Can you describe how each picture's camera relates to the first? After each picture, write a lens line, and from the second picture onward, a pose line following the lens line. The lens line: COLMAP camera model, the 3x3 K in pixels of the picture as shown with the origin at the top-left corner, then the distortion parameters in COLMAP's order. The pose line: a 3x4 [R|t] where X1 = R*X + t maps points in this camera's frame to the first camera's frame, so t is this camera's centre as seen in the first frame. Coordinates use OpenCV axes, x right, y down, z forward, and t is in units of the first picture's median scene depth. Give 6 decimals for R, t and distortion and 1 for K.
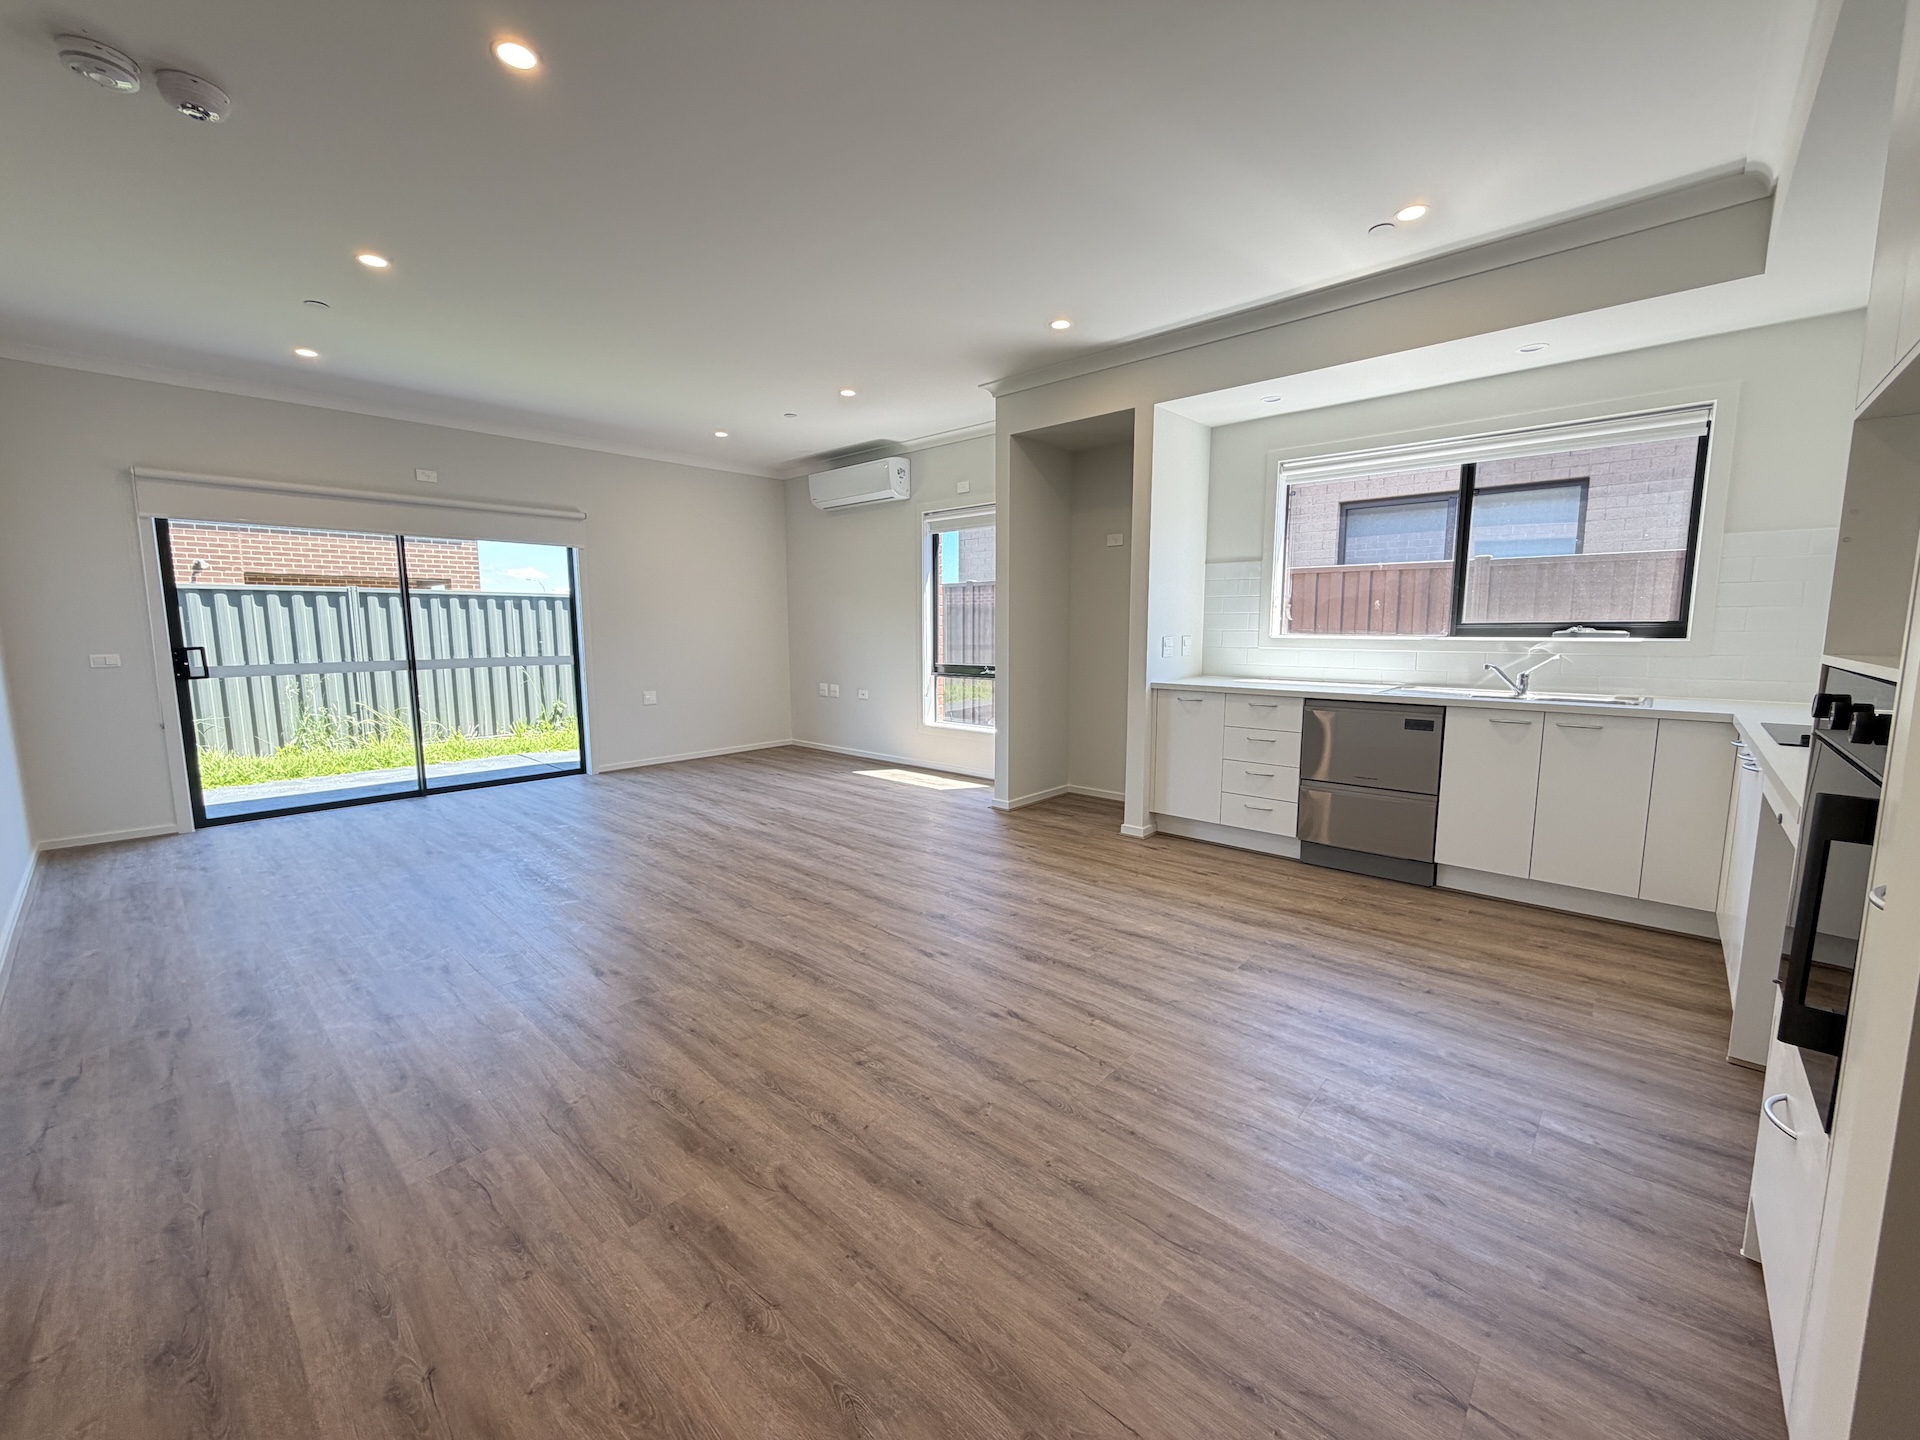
lens RADIAL K [[766.8, 0, 954.2], [0, 766.8, 718.6], [0, 0, 1]] dist [0.001241, 0.000054]
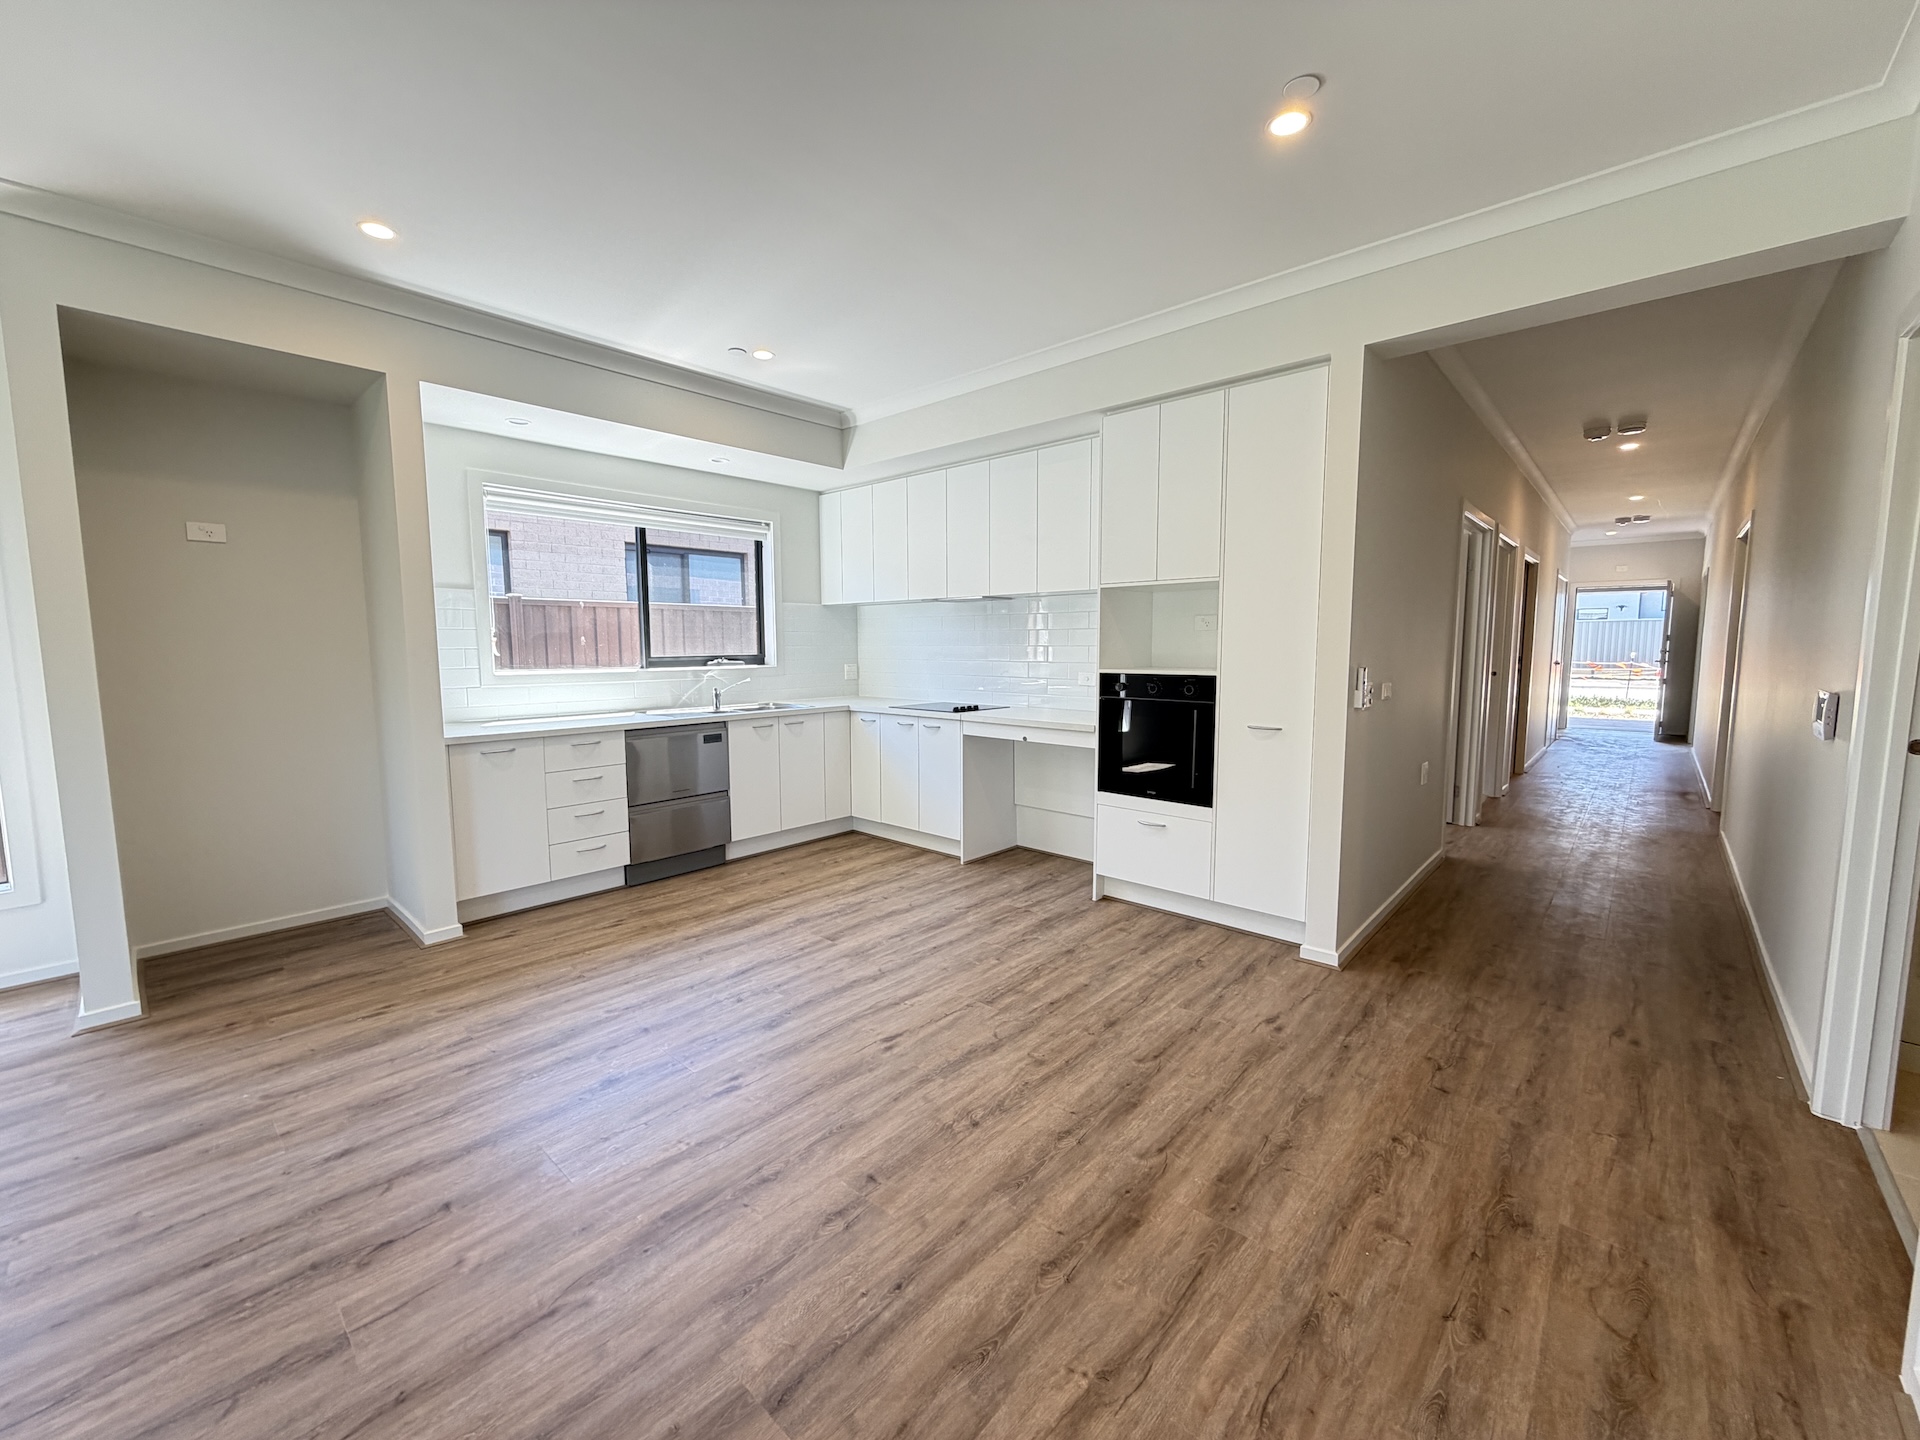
lens RADIAL K [[766.8, 0, 954.2], [0, 766.8, 718.6], [0, 0, 1]] dist [0.001241, 0.000054]
pose [[-0.004668, -0.094191, 0.995543, -0.744298], [0.127083, 0.987426, 0.094019, -0.106039], [-0.991881, 0.126955, 0.007360, 0.687113]]
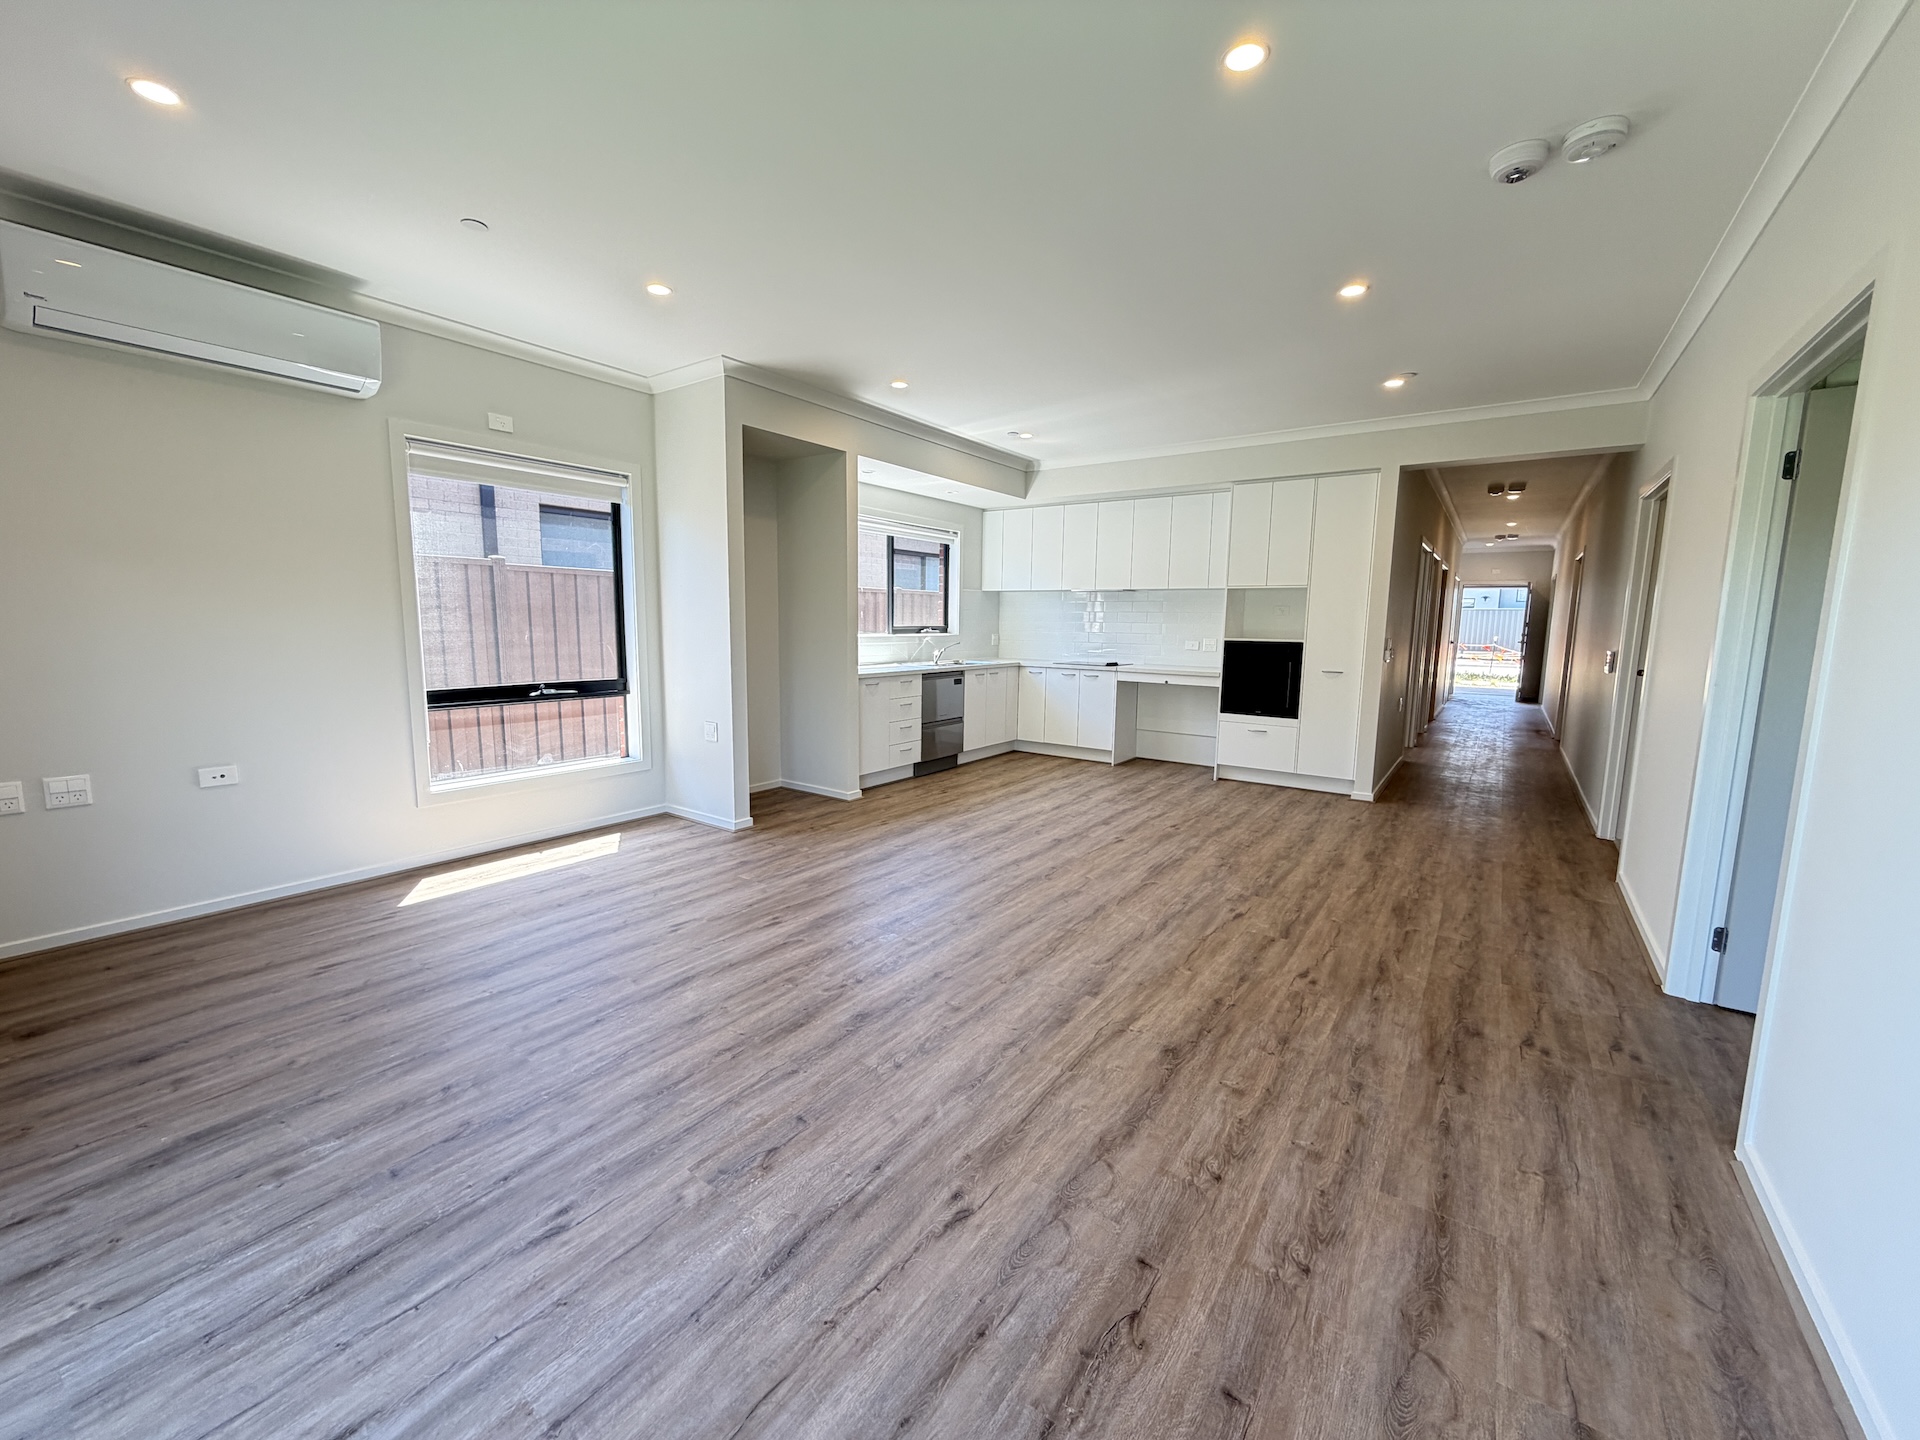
lens RADIAL K [[764.6, 0, 914.8], [0, 764.6, 771.6], [0, 0, 1]] dist [-0.000755, 0.000007]
pose [[-0.095642, -0.193296, 0.976468, -1.478511], [0.110227, 0.972875, 0.203382, -0.201874], [-0.989294, 0.127085, -0.071741, 1.466635]]
